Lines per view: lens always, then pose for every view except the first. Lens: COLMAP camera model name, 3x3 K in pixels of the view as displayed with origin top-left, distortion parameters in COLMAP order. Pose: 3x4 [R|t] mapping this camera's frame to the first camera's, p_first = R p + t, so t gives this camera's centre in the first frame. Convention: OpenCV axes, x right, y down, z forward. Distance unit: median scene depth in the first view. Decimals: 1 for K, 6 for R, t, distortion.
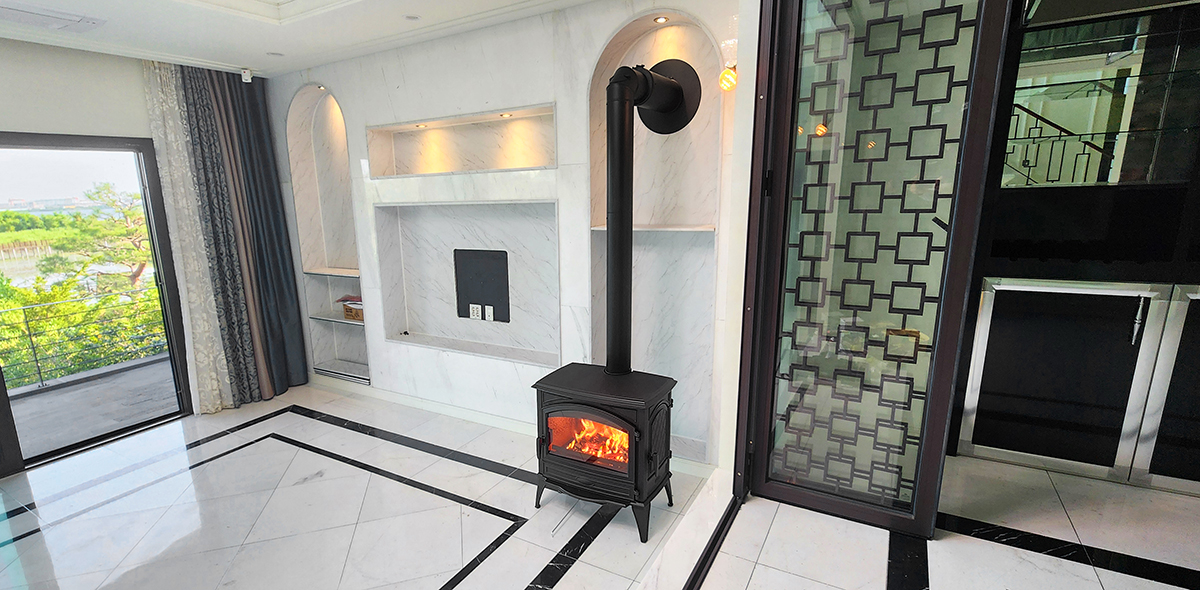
lens RADIAL K [[521.4, 0, 565.1], [0, 521.4, 275.0], [0, 0, 1]] dist [-0.000610, 0.000019]
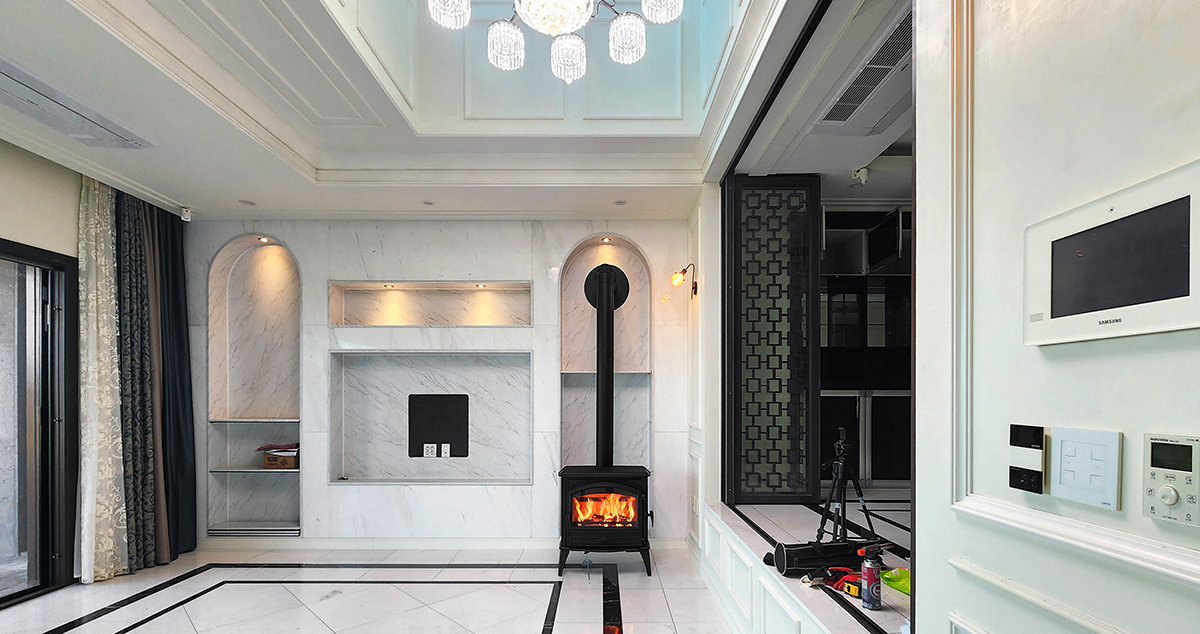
lens RADIAL K [[543.6, 0, 587.5], [0, 543.6, 350.9], [0, 0, 1]] dist [0.000326, -0.000830]
pose [[0.865718, 0.077328, 0.494523, -0.473061], [0.048967, 0.970171, -0.237427, 0.156708], [-0.498132, 0.229760, 0.836107, -0.184786]]
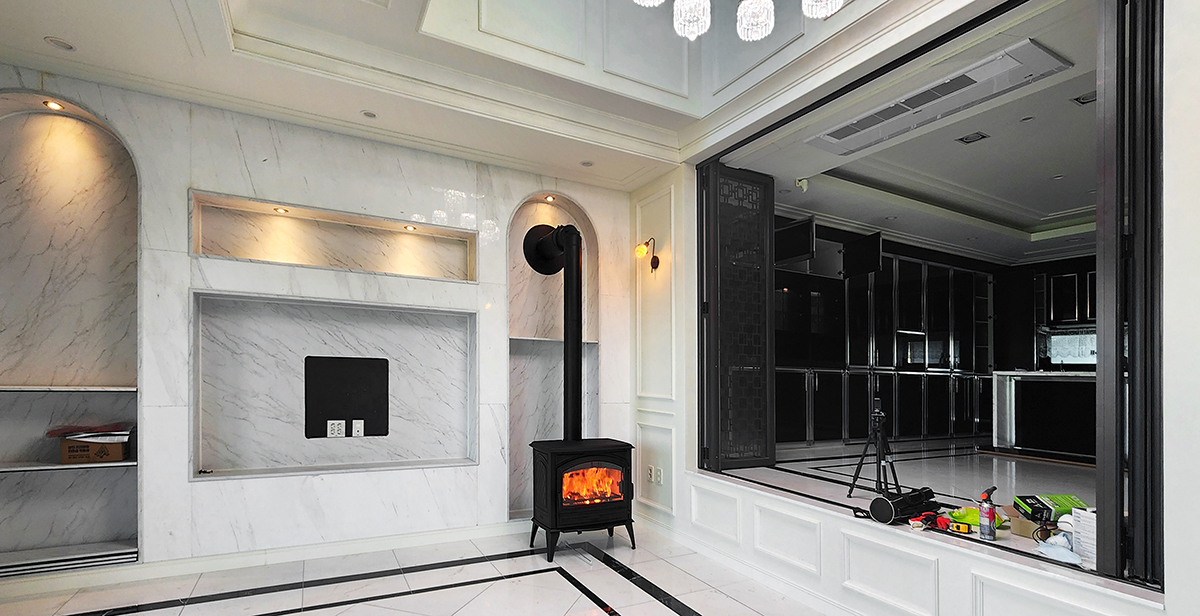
lens RADIAL K [[556.3, 0, 606.9], [0, 556.3, 323.3], [0, 0, 1]] dist [-0.004555, 0.006635]
pose [[0.512238, 0.122129, 0.850116, -0.753091], [0.093626, 0.975998, -0.196628, 0.124186], [-0.853725, 0.180313, 0.488509, 0.130704]]
